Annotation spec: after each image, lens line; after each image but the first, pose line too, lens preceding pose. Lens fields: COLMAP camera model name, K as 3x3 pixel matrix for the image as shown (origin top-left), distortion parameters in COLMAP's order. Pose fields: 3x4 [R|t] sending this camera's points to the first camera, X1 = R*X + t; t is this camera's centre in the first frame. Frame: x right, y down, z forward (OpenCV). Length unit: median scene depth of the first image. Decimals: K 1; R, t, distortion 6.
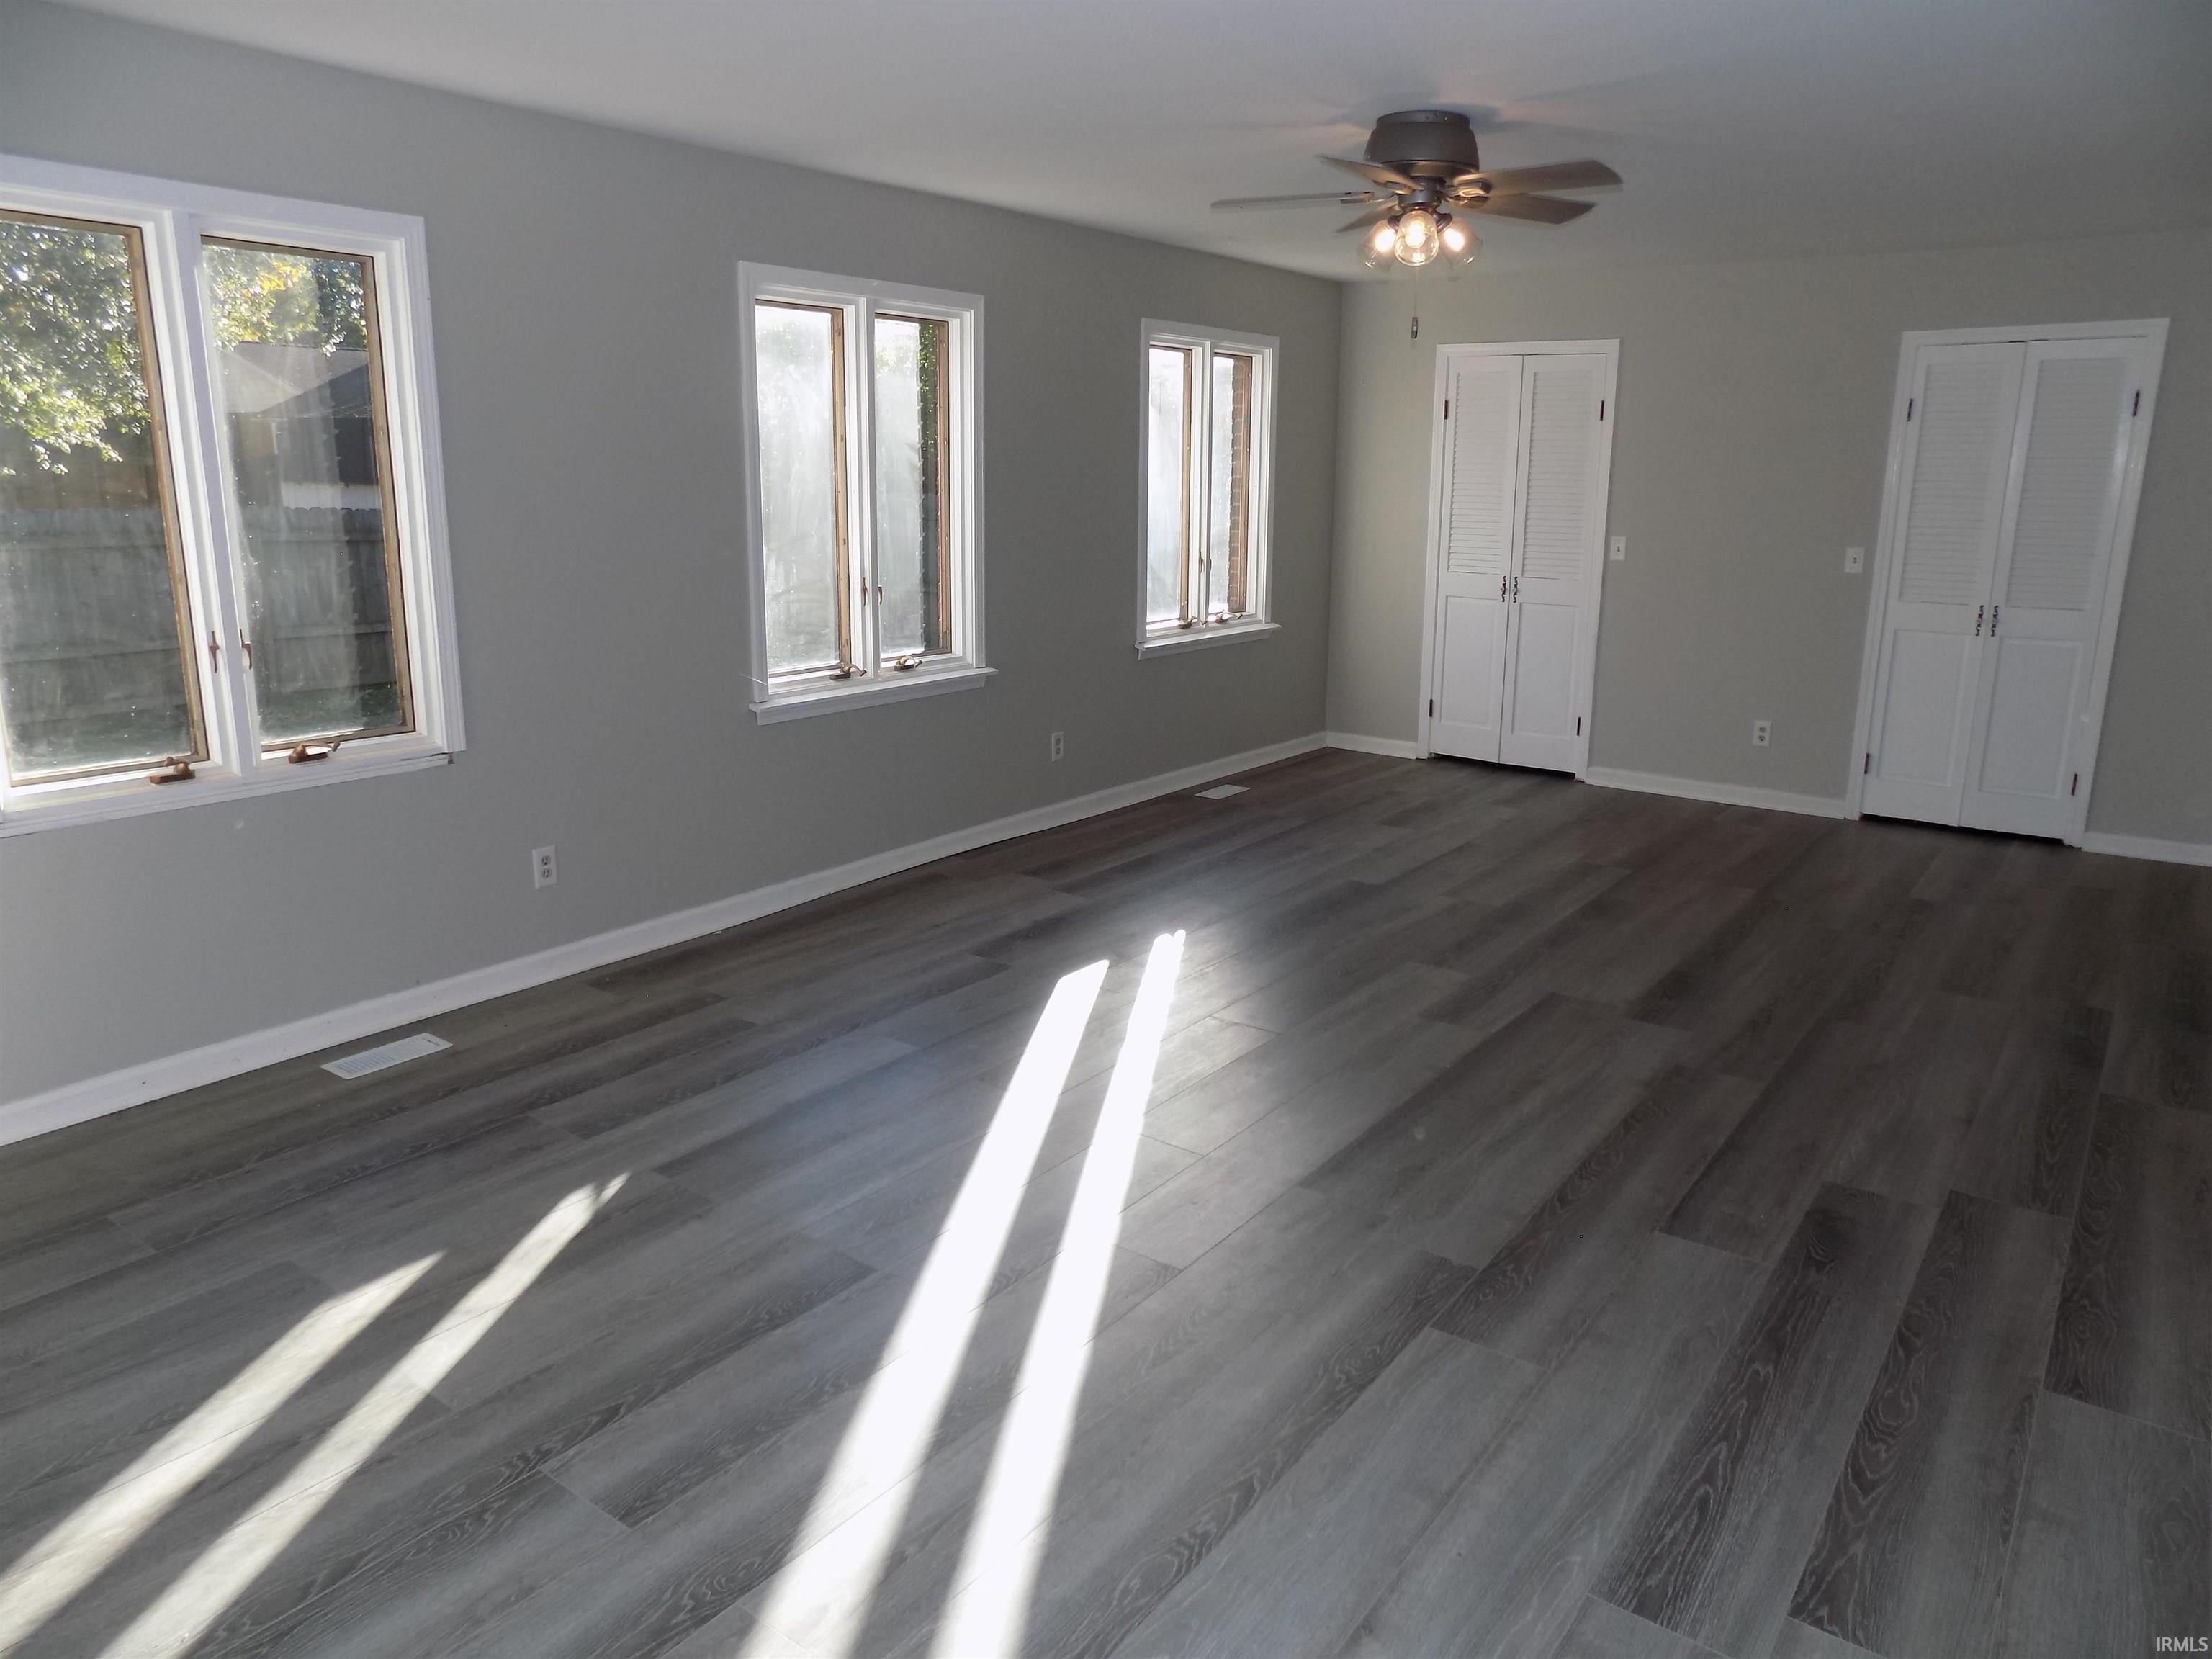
lens RADIAL K [[1488.9, 0, 1107.7], [0, 1488.9, 829.5], [0, 0, 1]] dist [-0.051269, 0.048503]
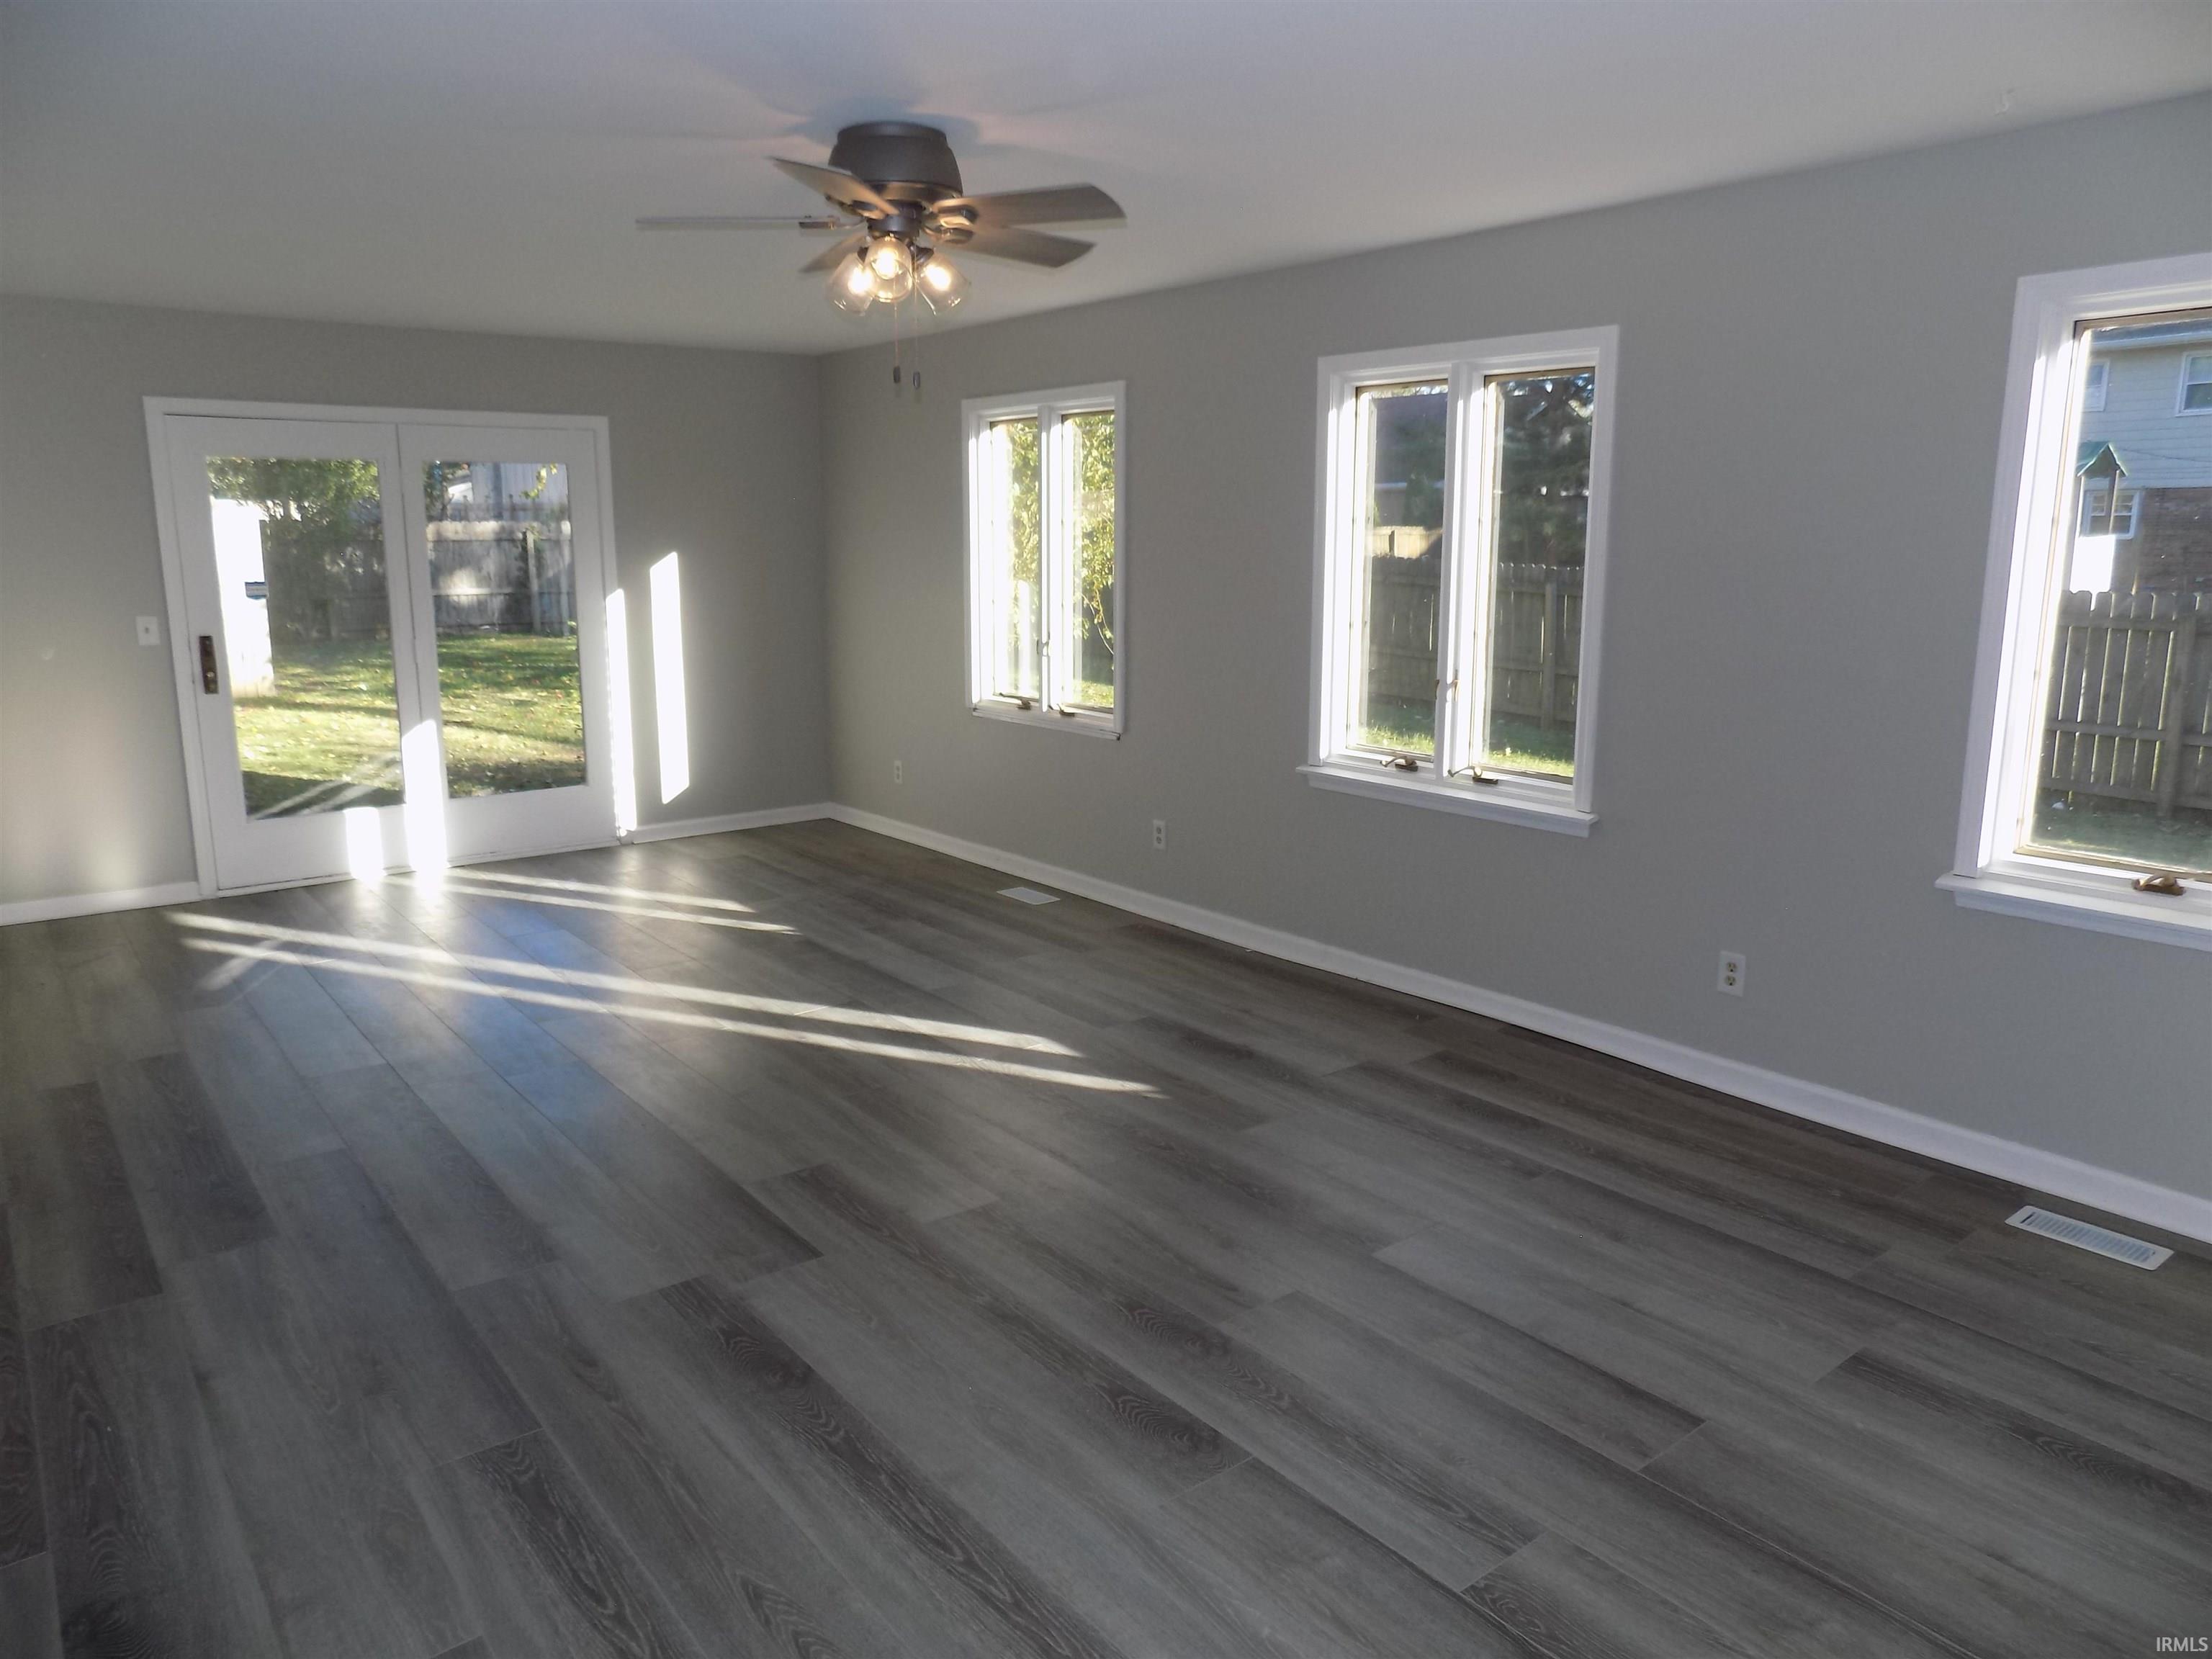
lens RADIAL K [[1488.9, 0, 1106.5], [0, 1488.9, 827.4], [0, 0, 1]] dist [-0.051269, 0.048503]
pose [[-0.263535, 0.174299, -0.948773, 0.969418], [-0.240779, 0.940525, 0.239663, -0.310837], [0.934117, 0.291604, -0.205893, 1.293256]]
